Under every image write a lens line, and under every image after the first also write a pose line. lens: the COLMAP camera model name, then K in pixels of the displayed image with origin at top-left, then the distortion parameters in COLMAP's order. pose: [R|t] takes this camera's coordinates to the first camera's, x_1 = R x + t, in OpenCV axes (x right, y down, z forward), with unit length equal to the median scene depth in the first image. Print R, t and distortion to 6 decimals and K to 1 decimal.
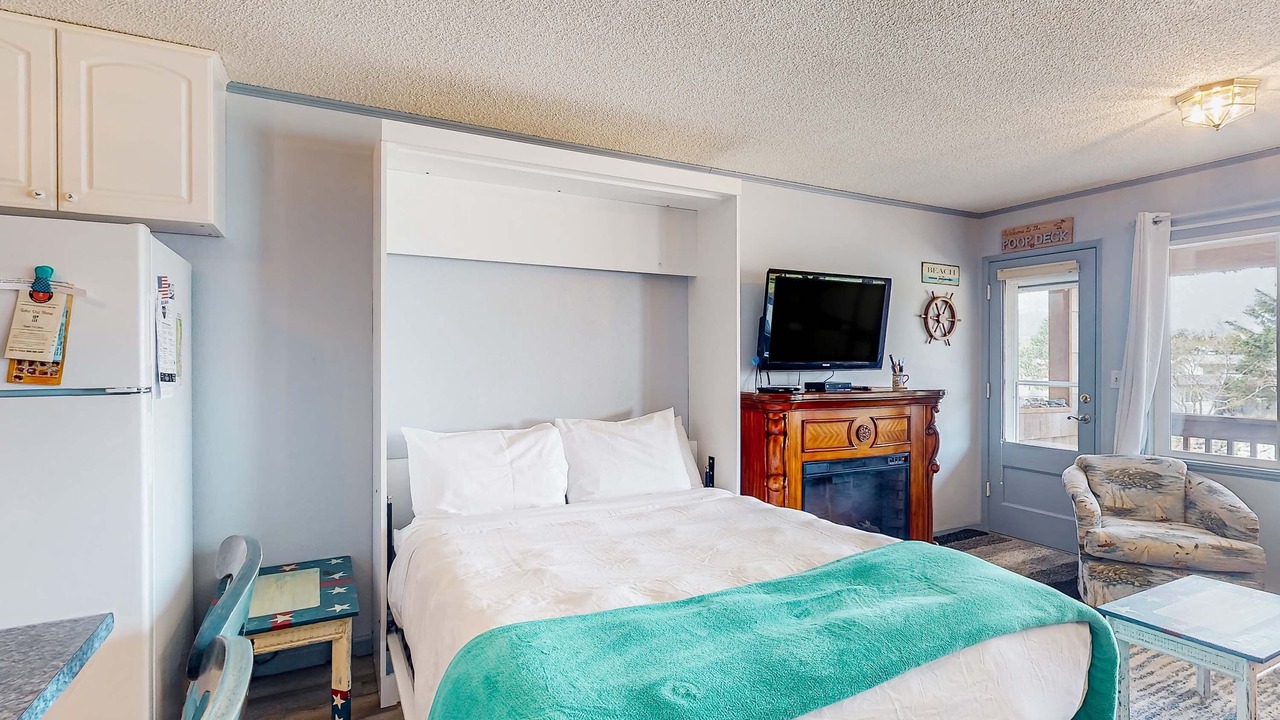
lens RADIAL K [[646.2, 0, 680.4], [0, 646.2, 359.2], [0, 0, 1]] dist [0.004840, 0.002558]
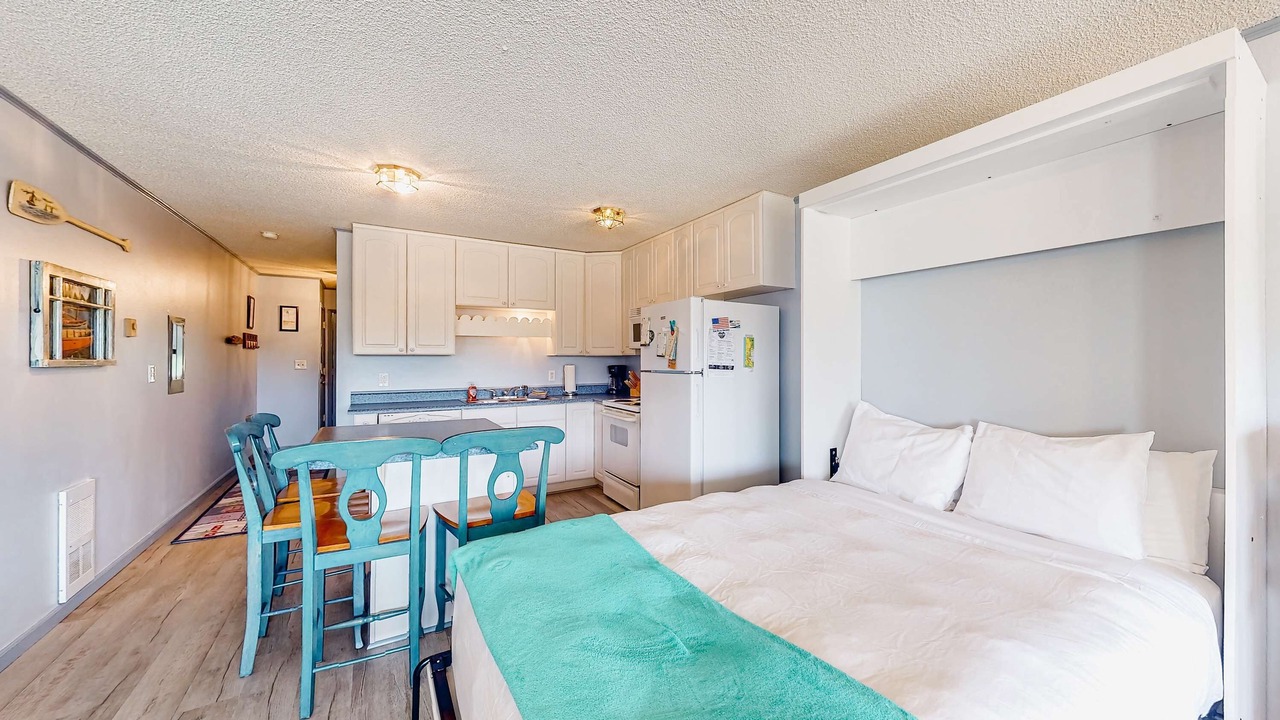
lens RADIAL K [[446.6, 0, 643.0], [0, 446.6, 358.2], [0, 0, 1]] dist [0.001347, 0.000017]
pose [[0.060706, -0.005058, -0.998143, 0.607084], [0.002741, 0.999984, -0.004900, 0.005543], [0.998152, -0.002438, 0.060719, 0.688961]]
